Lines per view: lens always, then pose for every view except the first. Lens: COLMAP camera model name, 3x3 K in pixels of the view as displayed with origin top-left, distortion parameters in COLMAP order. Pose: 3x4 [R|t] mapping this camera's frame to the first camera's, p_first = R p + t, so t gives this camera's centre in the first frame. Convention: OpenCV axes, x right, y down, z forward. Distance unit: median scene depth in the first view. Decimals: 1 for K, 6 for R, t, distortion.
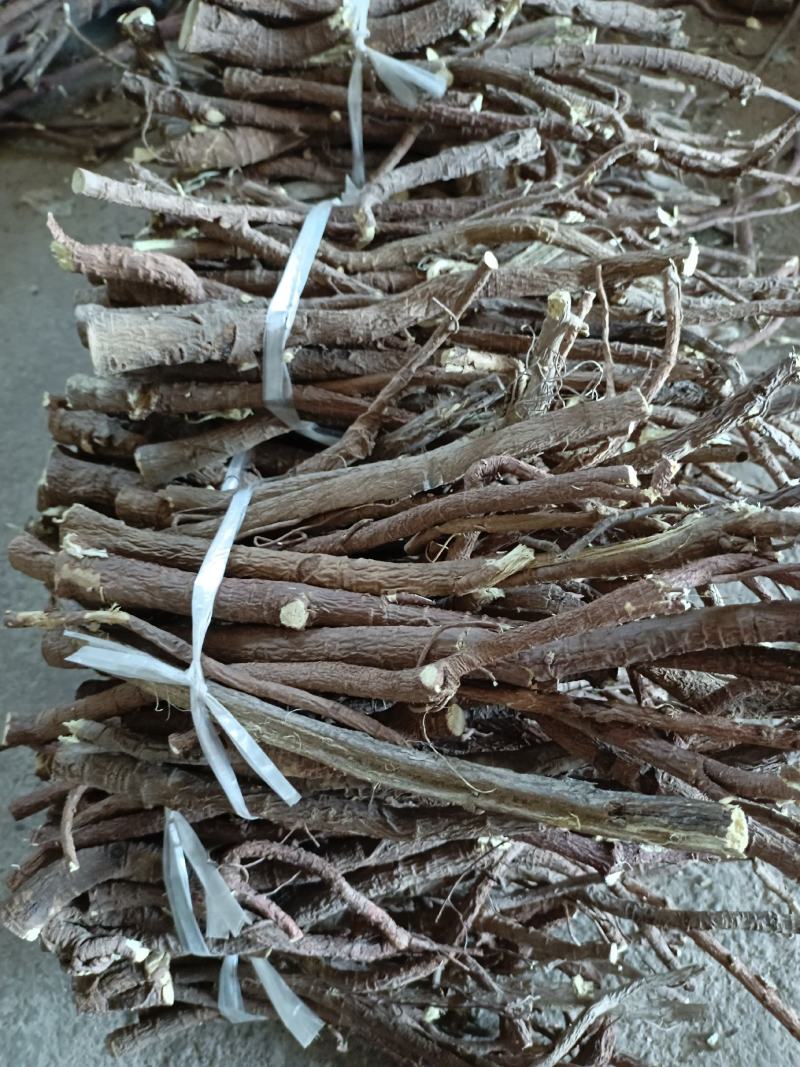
lens RADIAL K [[817.9, 0, 400.0], [0, 817.9, 533.5], [0, 0, 1]] dist [0.046458, -0.071675]
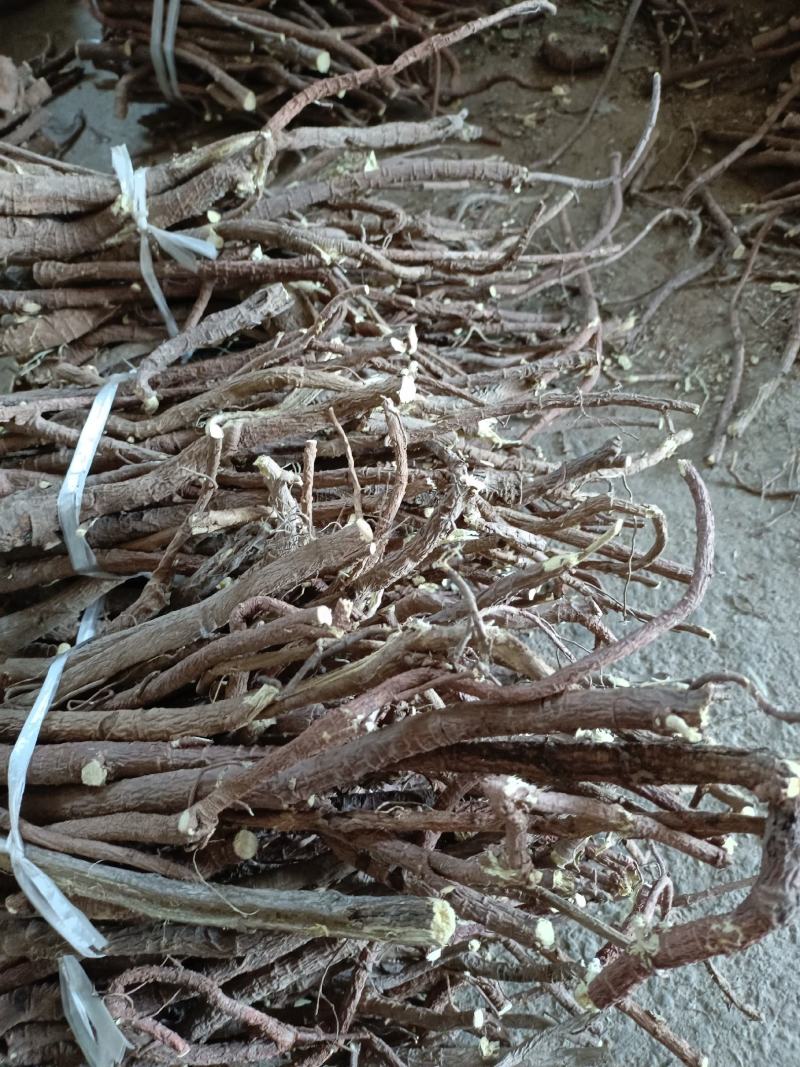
lens RADIAL K [[817.9, 0, 400.0], [0, 817.9, 533.5], [0, 0, 1]] dist [0.046458, -0.071675]
pose [[0.982711, -0.182010, -0.033932, 0.311362], [0.180216, 0.982354, -0.050037, -0.074501], [0.042440, 0.043057, 0.998171, -0.100467]]
